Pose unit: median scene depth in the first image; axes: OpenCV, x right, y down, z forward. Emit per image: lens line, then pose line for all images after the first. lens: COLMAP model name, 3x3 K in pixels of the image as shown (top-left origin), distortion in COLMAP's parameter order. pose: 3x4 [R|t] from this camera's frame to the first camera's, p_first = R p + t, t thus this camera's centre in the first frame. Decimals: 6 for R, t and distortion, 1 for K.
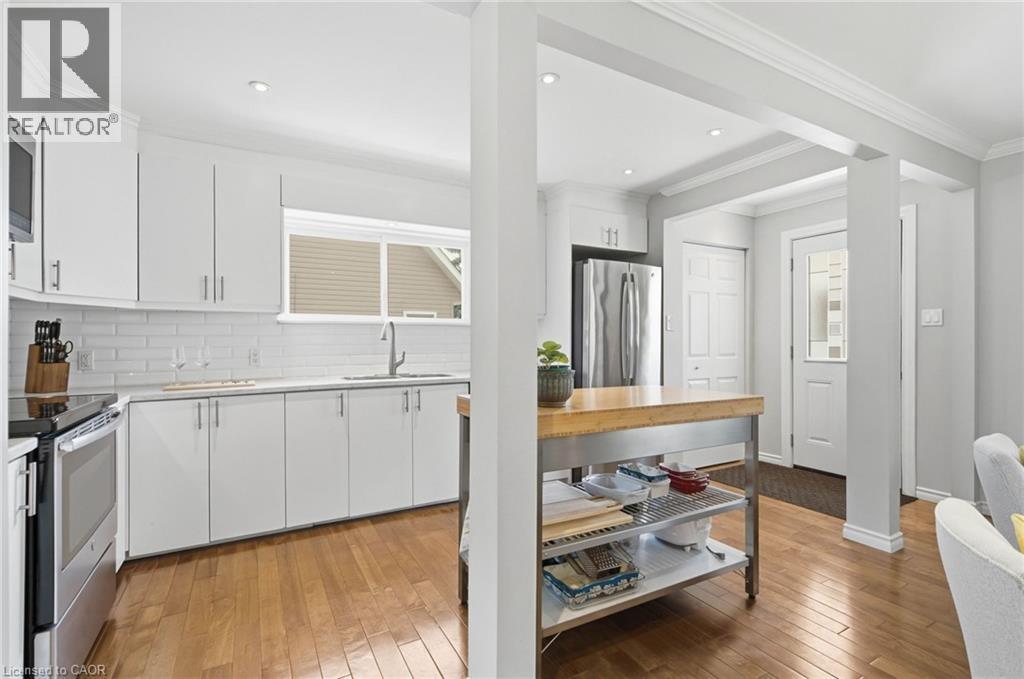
lens RADIAL K [[476.3, 0, 513.7], [0, 476.3, 342.4], [0, 0, 1]] dist [-0.001945, -0.000665]
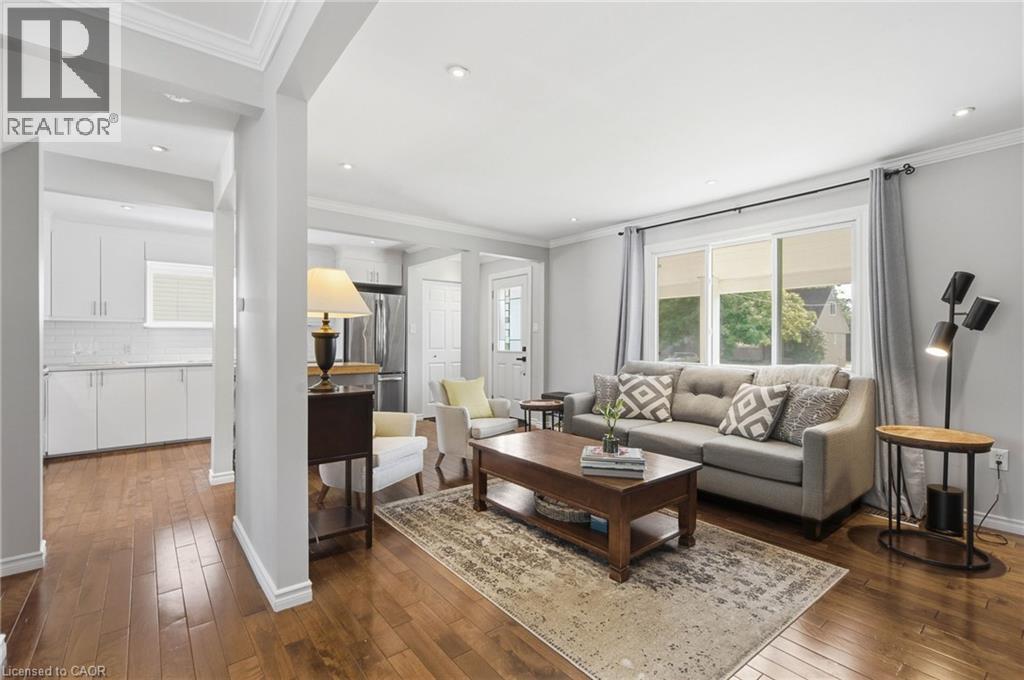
lens RADIAL K [[459.7, 0, 511.7], [0, 459.7, 340.9], [0, 0, 1]] dist [0.002509, -0.000207]
pose [[0.985463, 0.004169, 0.169840, 0.508633], [-0.004434, 0.999989, 0.001179, -0.003904], [-0.169834, -0.001915, 0.985471, -0.820110]]
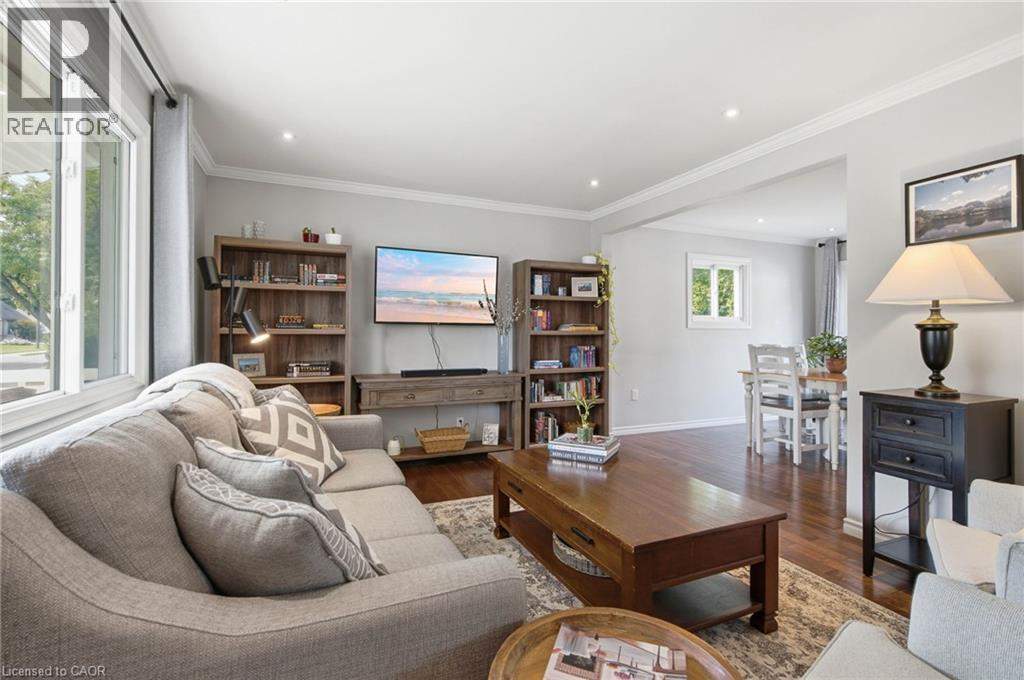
lens RADIAL K [[473.6, 0, 512.2], [0, 473.6, 329.4], [0, 0, 1]] dist [0.003205, -0.000766]
pose [[-0.995512, -0.004238, 0.094537, 0.866834], [-0.004894, 0.999966, -0.006708, 0.000192], [-0.094505, -0.007140, -0.995499, 0.787907]]
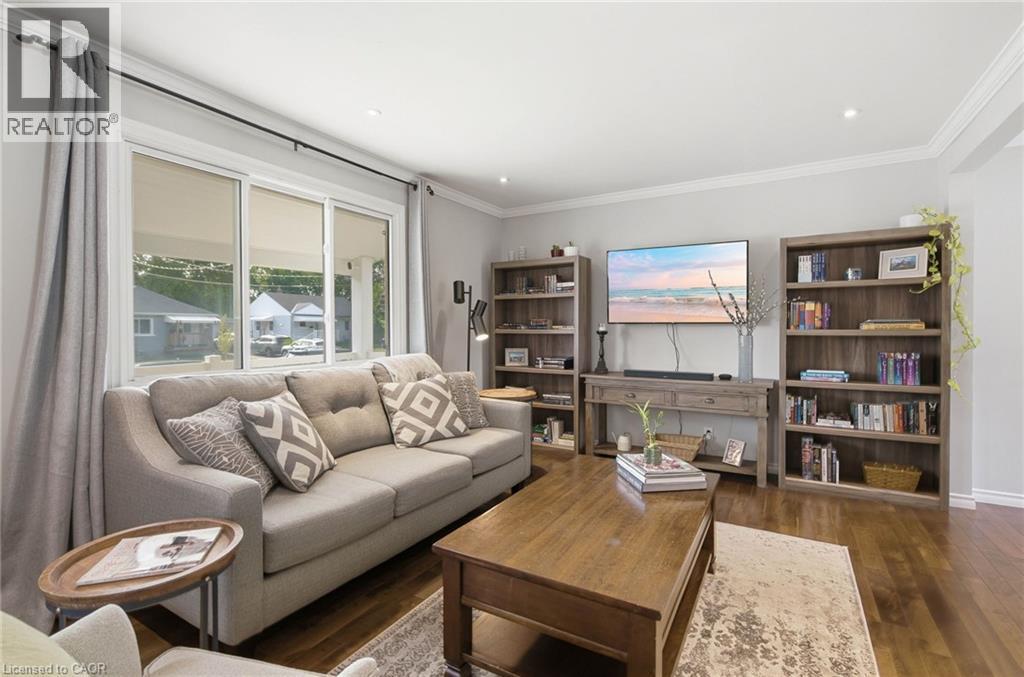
lens RADIAL K [[468.4, 0, 511.8], [0, 468.4, 333.6], [0, 0, 1]] dist [0.001111, -0.000991]
pose [[-0.504710, -0.008793, 0.863244, 0.327815], [-0.000592, 0.999951, 0.009839, -0.007624], [-0.863289, 0.004455, -0.504691, 0.467812]]
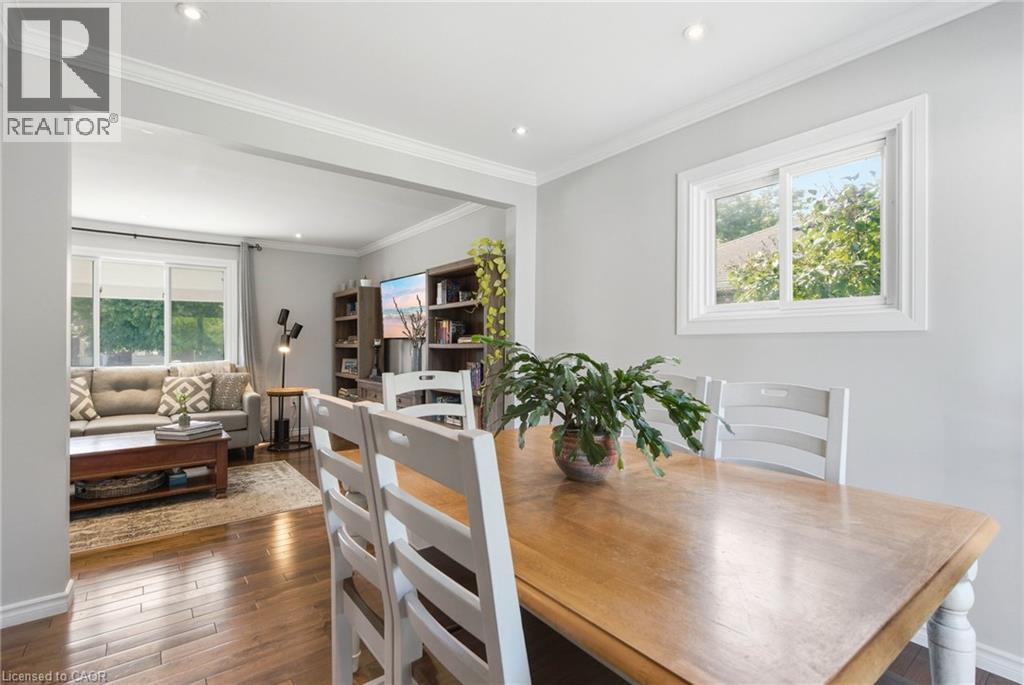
lens RADIAL K [[477.1, 0, 512.0], [0, 477.1, 342.5], [0, 0, 1]] dist [-0.002533, -0.000486]
pose [[-0.153689, 0.001776, 0.988118, -0.442023], [0.000565, 0.999998, -0.001710, -0.007732], [-0.988119, 0.000296, -0.153690, -0.663973]]
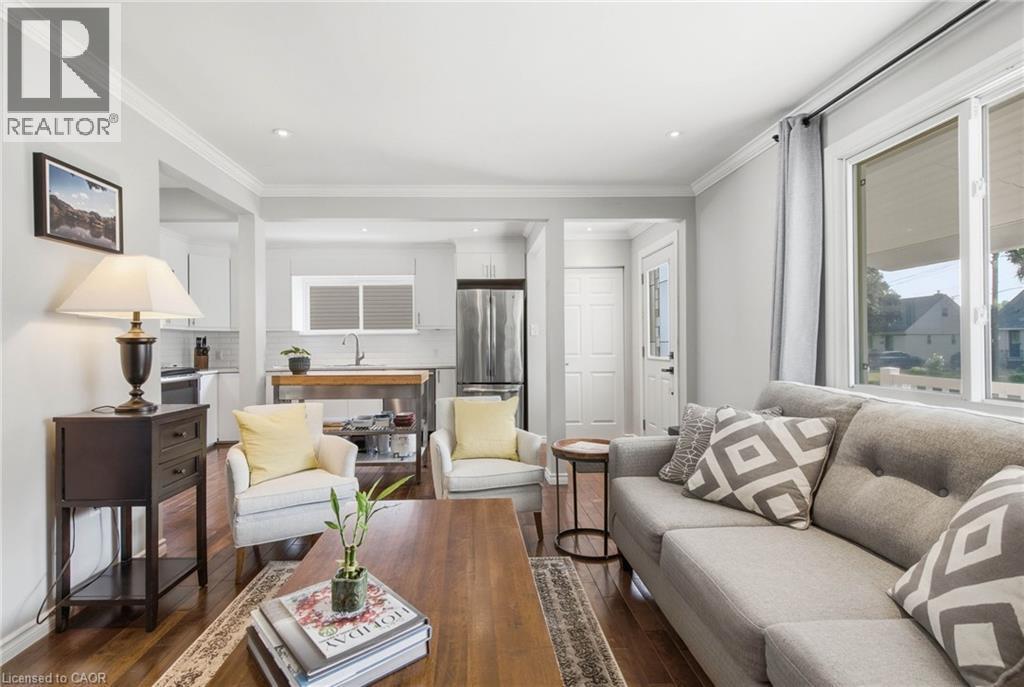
lens RADIAL K [[475.8, 0, 495.2], [0, 475.8, 342.7], [0, 0, 1]] dist [-0.000984, -0.000437]
pose [[0.891113, -0.007706, -0.453716, 1.077637], [0.007217, 0.999970, -0.002808, -0.002770], [0.453724, -0.000772, 0.891142, -0.324013]]
